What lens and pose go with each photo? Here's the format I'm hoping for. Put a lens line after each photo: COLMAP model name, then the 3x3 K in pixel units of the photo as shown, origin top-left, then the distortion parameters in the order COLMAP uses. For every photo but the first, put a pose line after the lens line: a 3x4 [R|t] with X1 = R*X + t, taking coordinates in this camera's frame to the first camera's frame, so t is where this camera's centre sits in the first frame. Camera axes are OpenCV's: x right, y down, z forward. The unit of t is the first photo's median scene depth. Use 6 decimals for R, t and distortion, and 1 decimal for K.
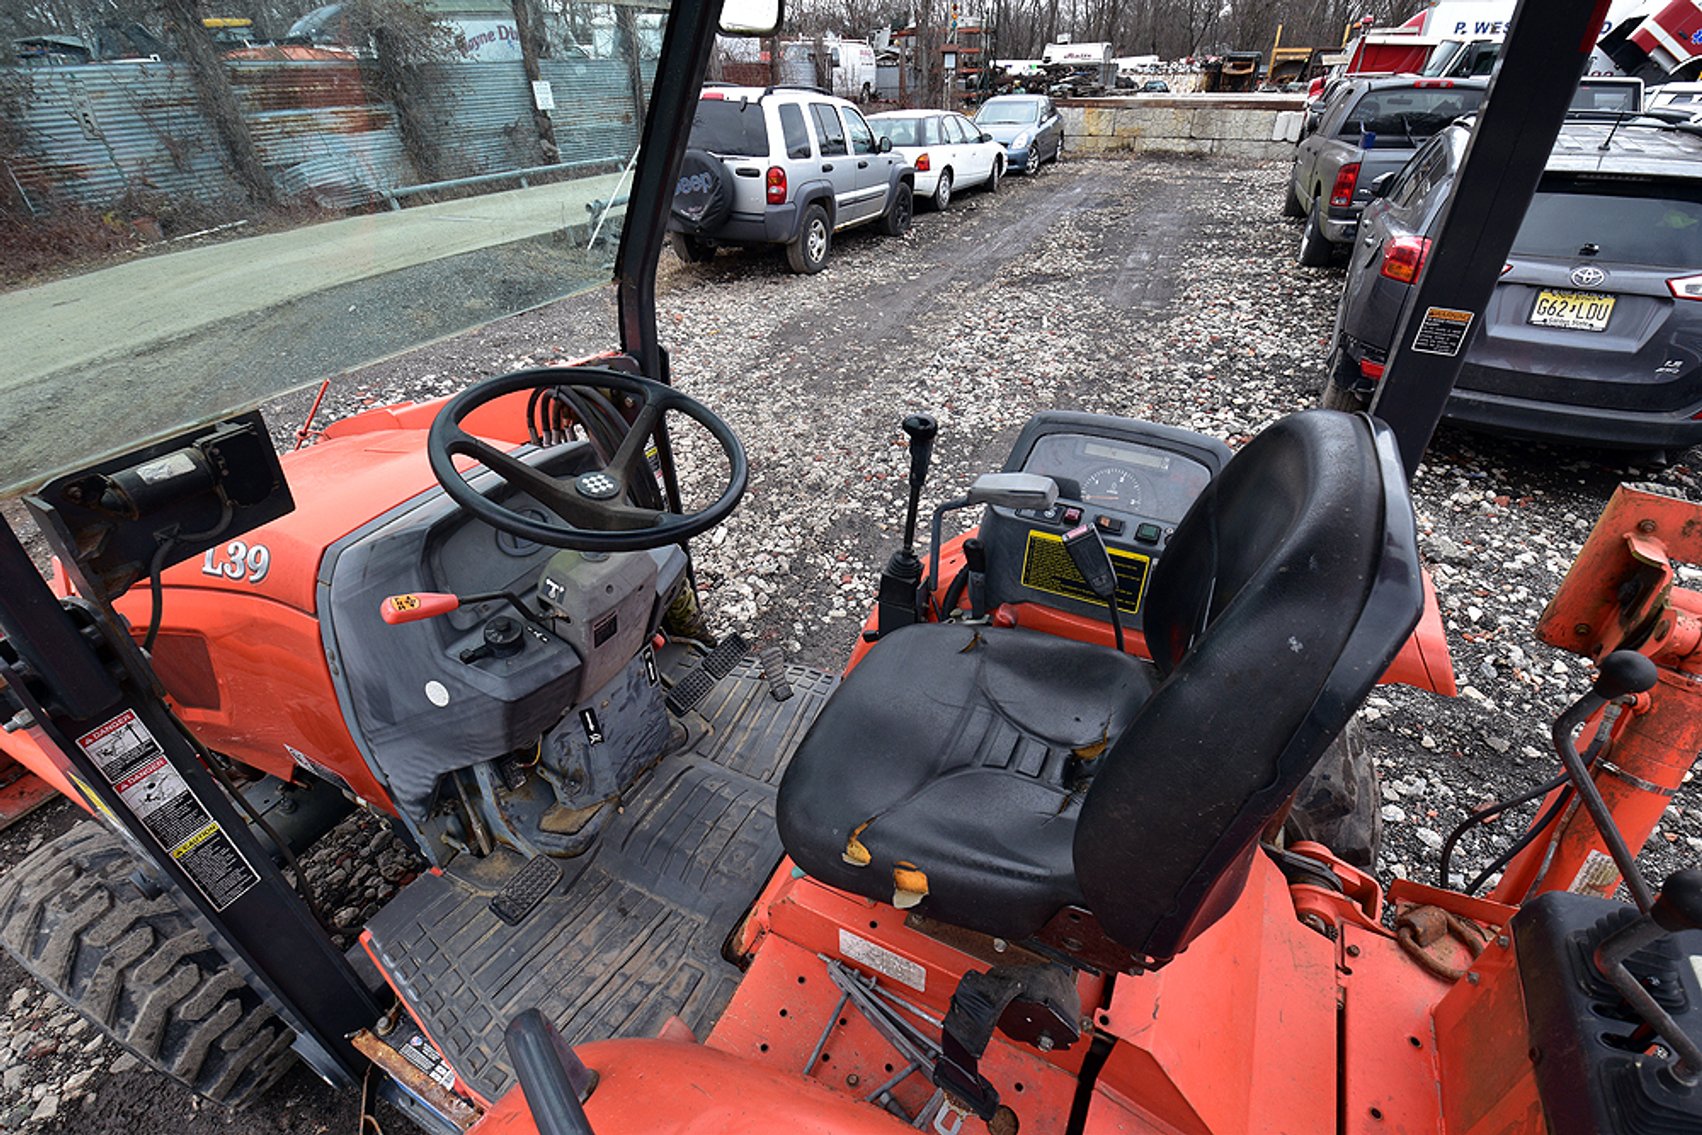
lens RADIAL K [[751.6, 0, 866.5], [0, 751.6, 576.5], [0, 0, 1]] dist [-0.012087, -0.009743]
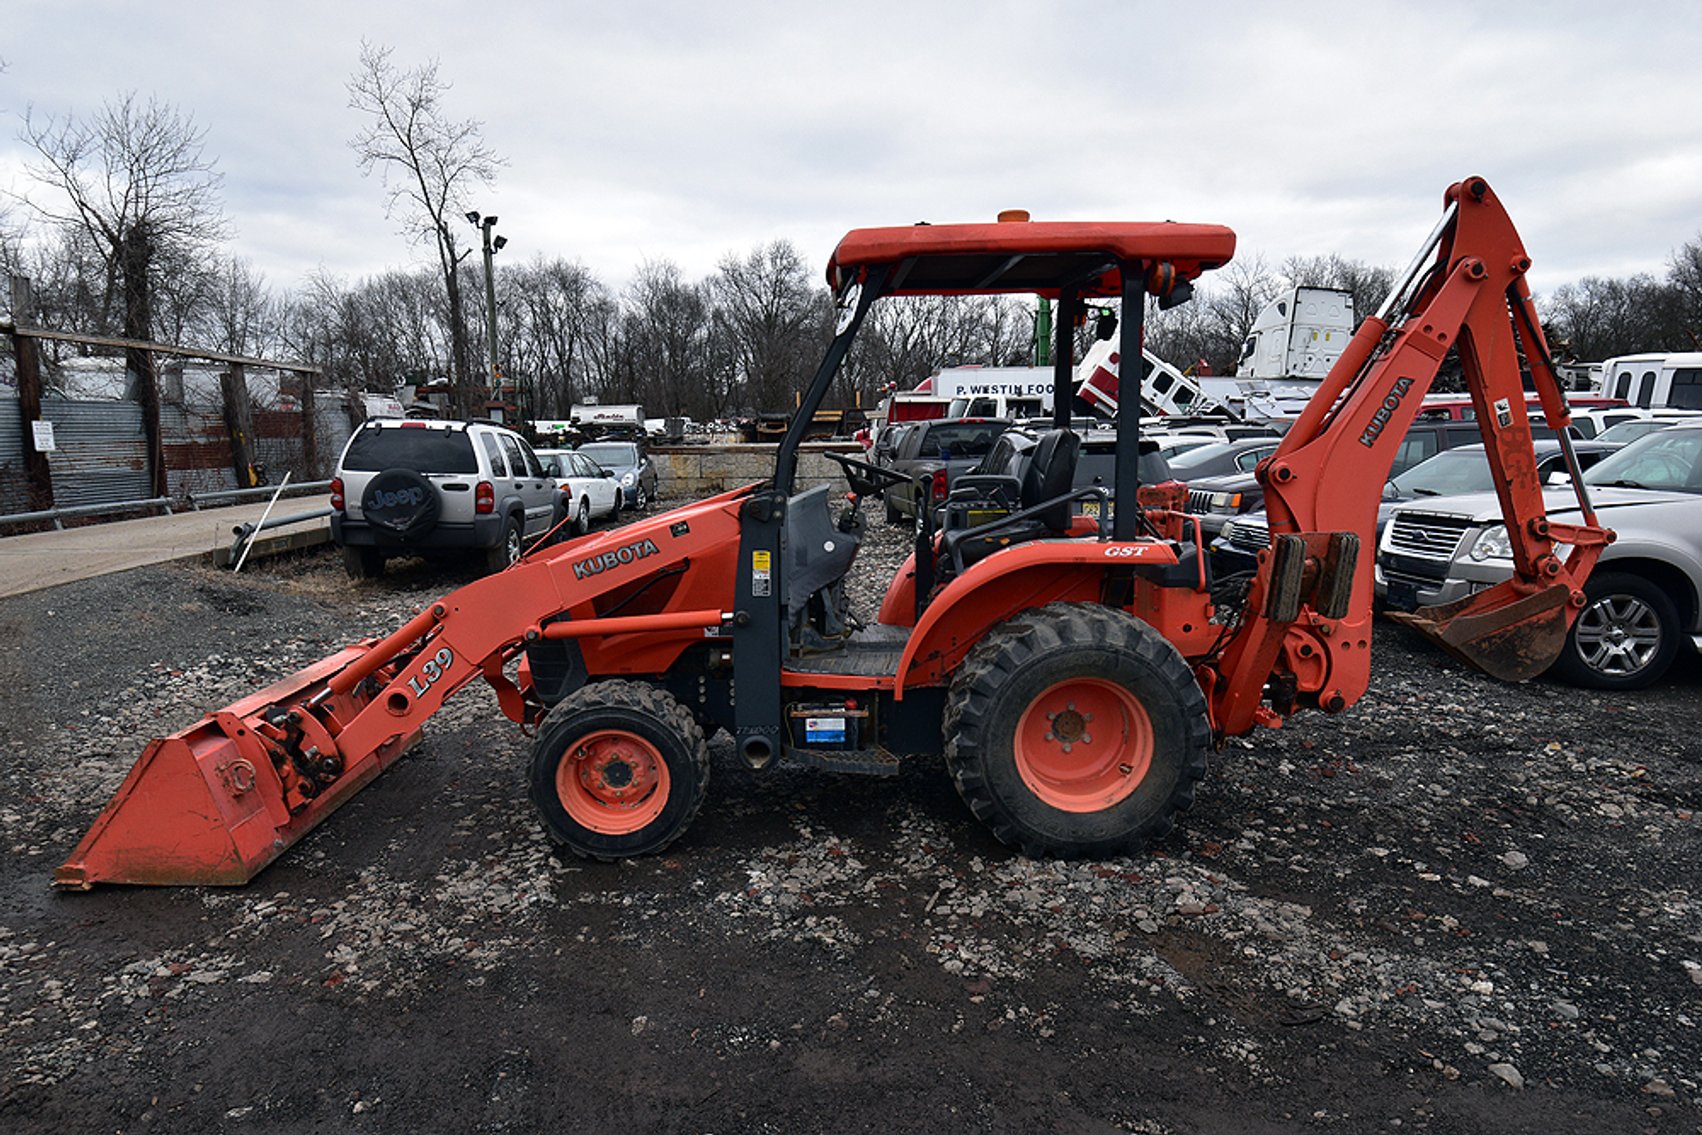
lens RADIAL K [[991.4, 0, 866.6], [0, 991.4, 571.8], [0, 0, 1]] dist [0.022123, -0.028121]
pose [[0.878753, -0.059283, 0.473581, -0.473197], [0.262653, 0.888558, -0.376135, 0.360905], [-0.398506, 0.454917, 0.796394, -0.430512]]
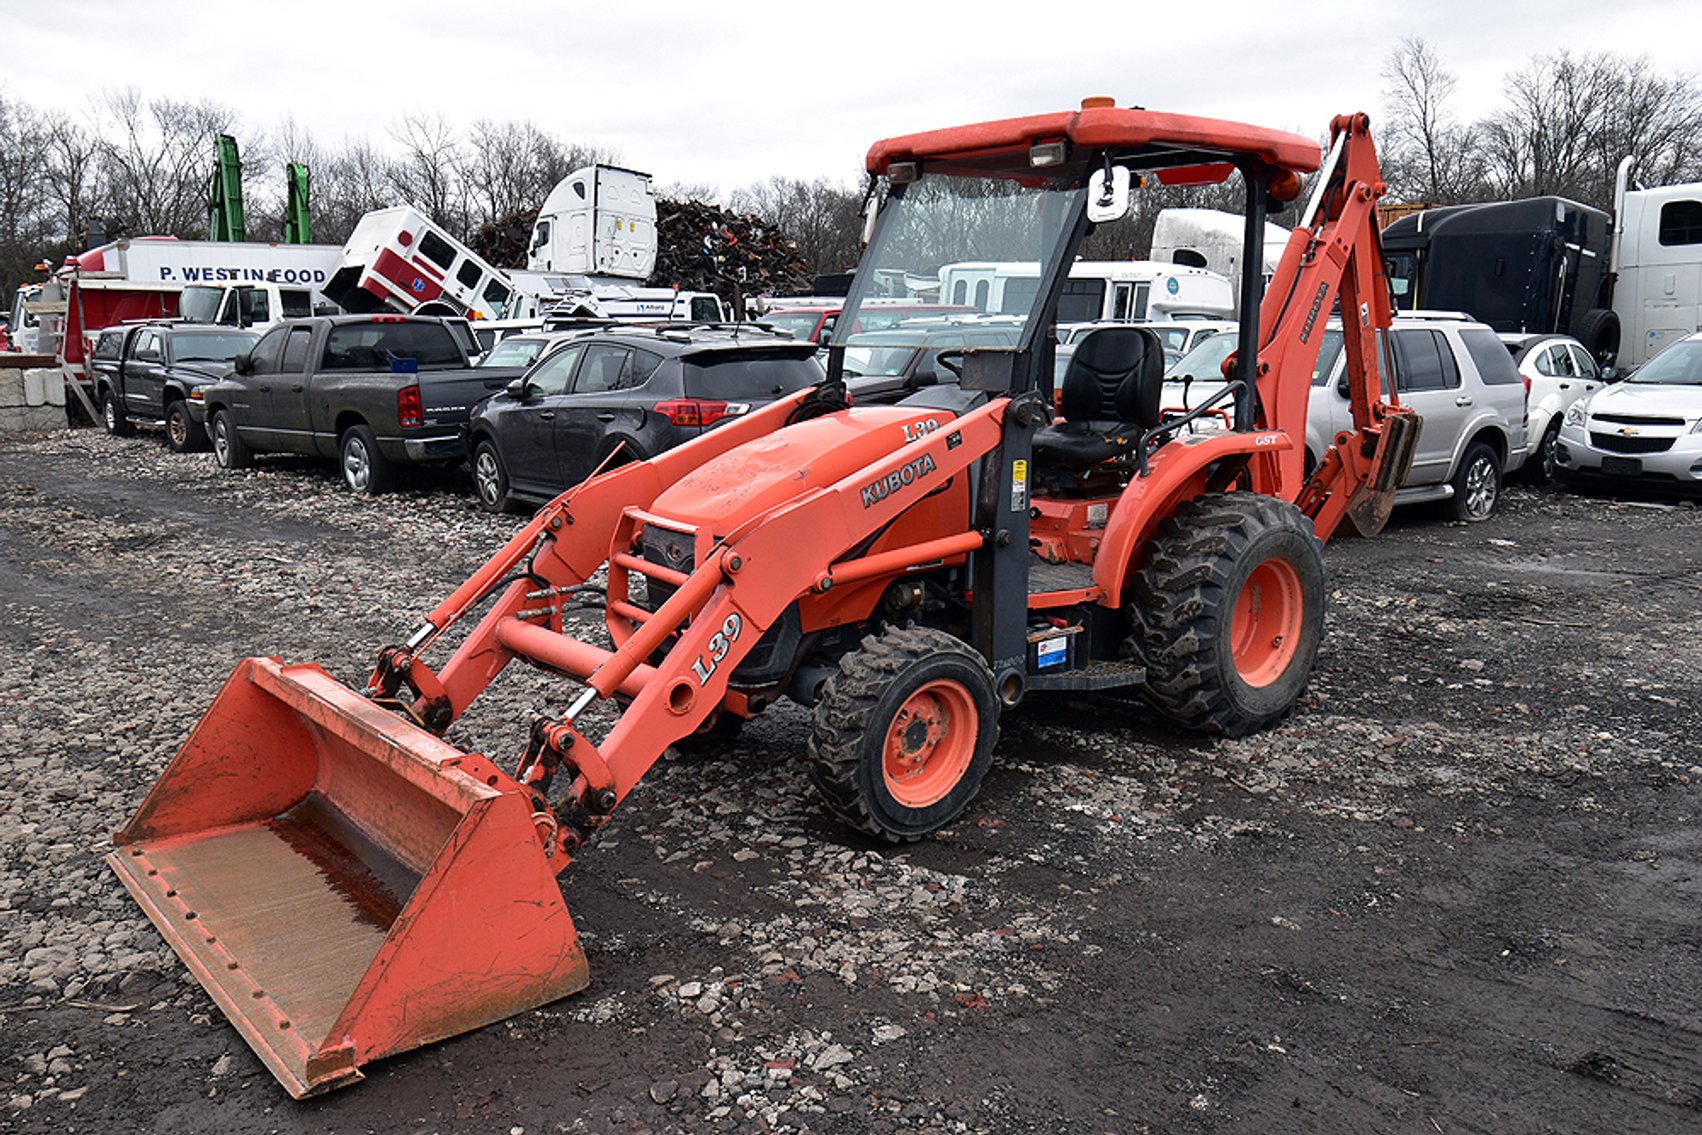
lens RADIAL K [[1267.7, 0, 848.6], [0, 1267.7, 576.8], [0, 0, 1]] dist [0.048071, -0.045495]
pose [[0.390340, -0.160776, 0.906524, -1.011330], [0.513942, 0.854992, -0.069661, 0.117705], [-0.763871, 0.493092, 0.416368, -0.048606]]
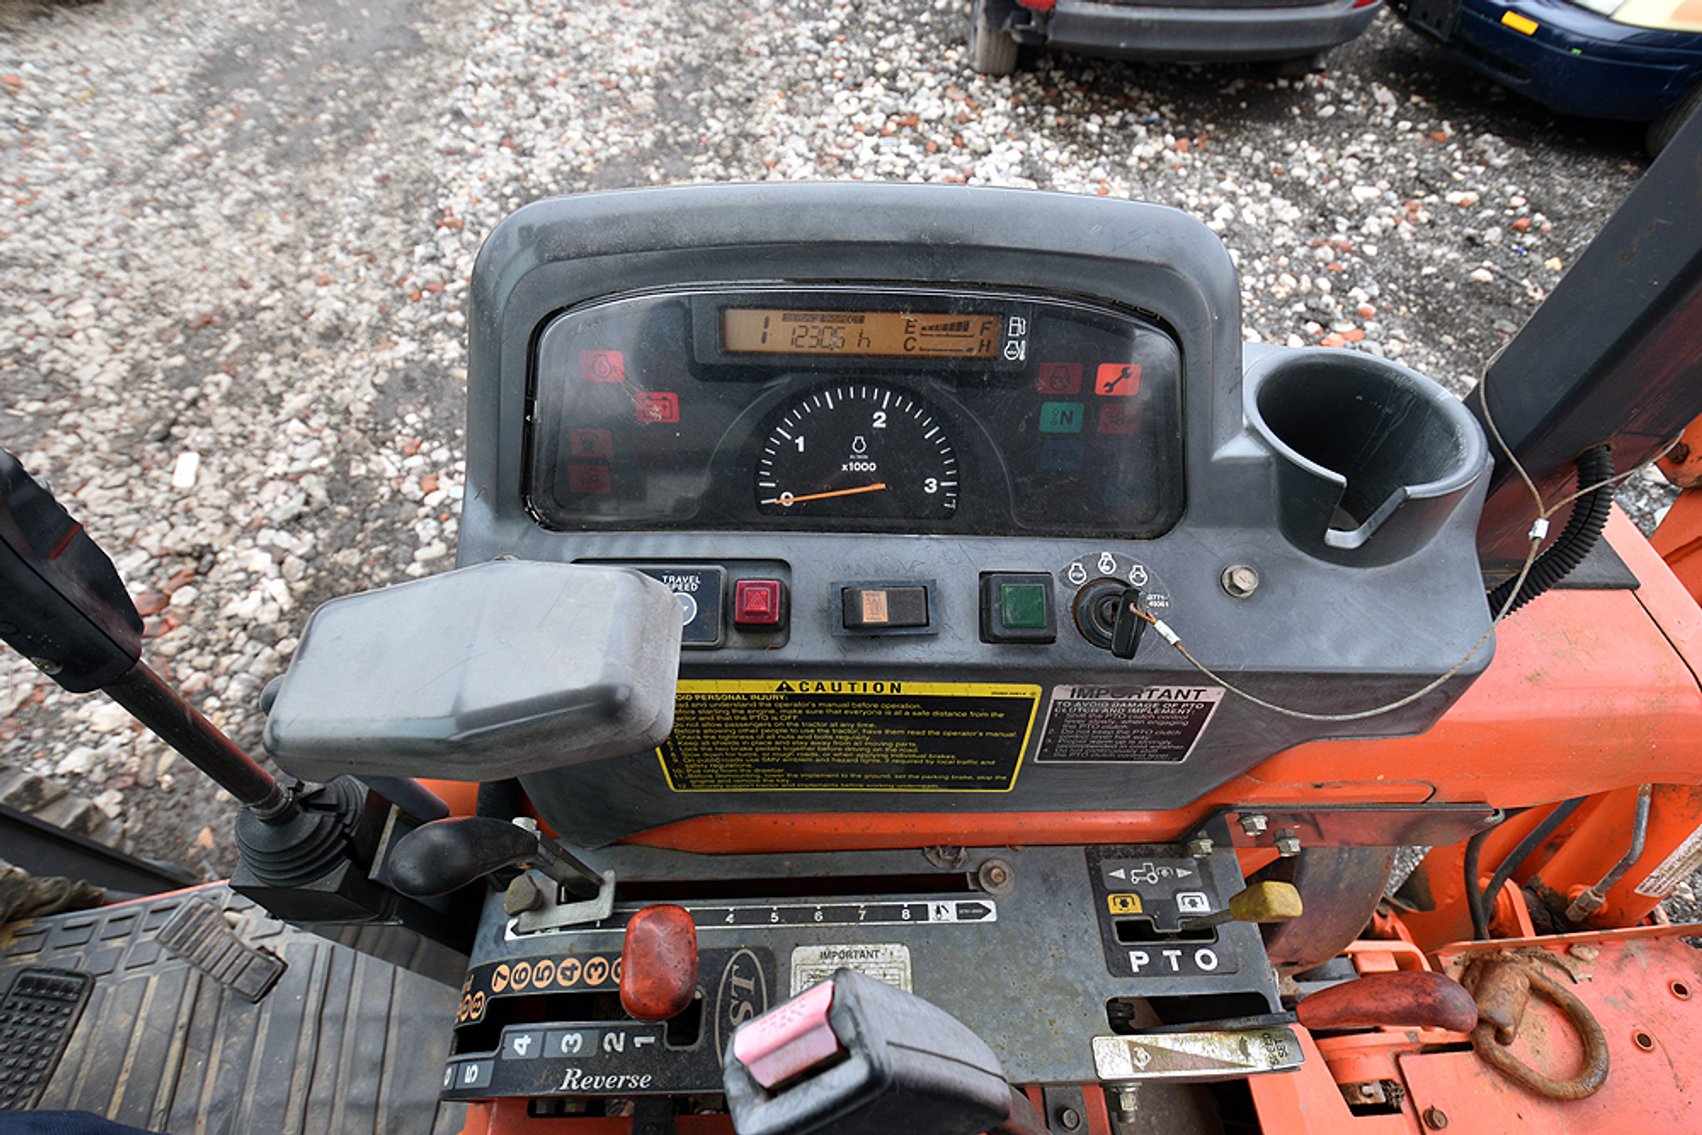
lens RADIAL K [[751.6, 0, 864.1], [0, 751.6, 570.6], [0, 0, 1]] dist [-0.012087, -0.009743]
pose [[0.884855, -0.359197, 0.296663, 0.056849], [0.243661, 0.899589, 0.362448, -0.046804], [-0.397065, -0.248429, 0.883528, 0.182628]]
